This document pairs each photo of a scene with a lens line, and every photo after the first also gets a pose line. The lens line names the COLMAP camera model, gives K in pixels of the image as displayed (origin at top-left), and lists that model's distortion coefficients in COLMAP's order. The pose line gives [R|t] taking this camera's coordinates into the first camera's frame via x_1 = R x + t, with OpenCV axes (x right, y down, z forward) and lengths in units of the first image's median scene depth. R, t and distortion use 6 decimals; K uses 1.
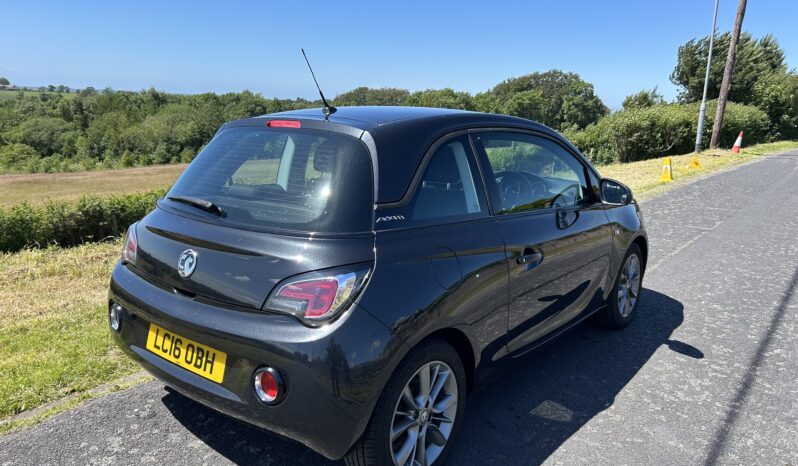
lens RADIAL K [[606.9, 0, 399.0], [0, 606.9, 233.0], [0, 0, 1]] dist [0.102146, -0.121712]
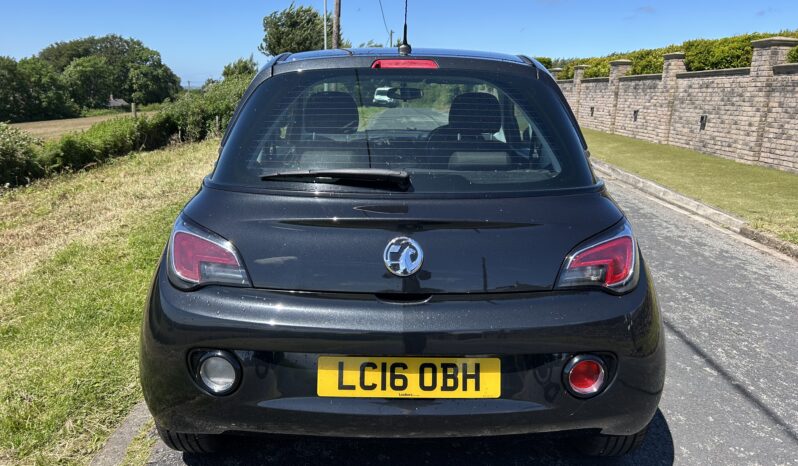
lens RADIAL K [[606.9, 0, 399.0], [0, 606.9, 233.0], [0, 0, 1]] dist [0.102146, -0.121712]
pose [[0.774798, -0.160313, 0.611545, -0.064808], [0.132612, 0.987007, 0.090725, -0.003551], [-0.618144, 0.010805, 0.785991, 0.037028]]
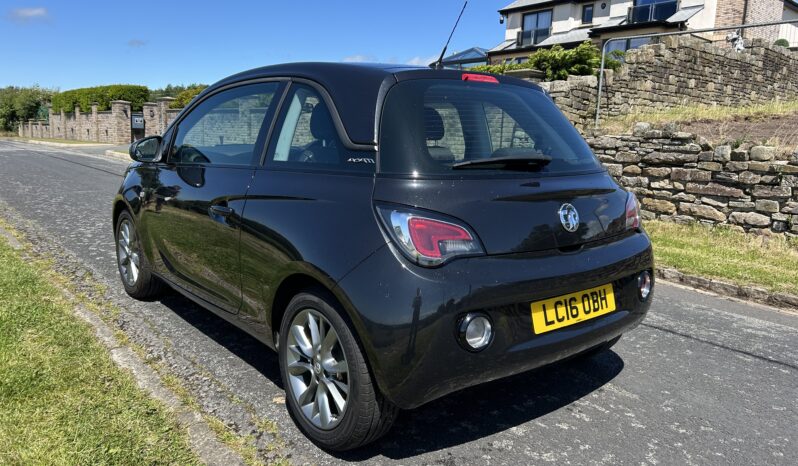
lens RADIAL K [[606.9, 0, 399.0], [0, 606.9, 233.0], [0, 0, 1]] dist [0.102146, -0.121712]
pose [[0.195300, -0.182906, 0.963537, -0.110494], [0.178776, 0.972634, 0.148397, -0.009717], [-0.964312, 0.143275, 0.222655, 0.087193]]
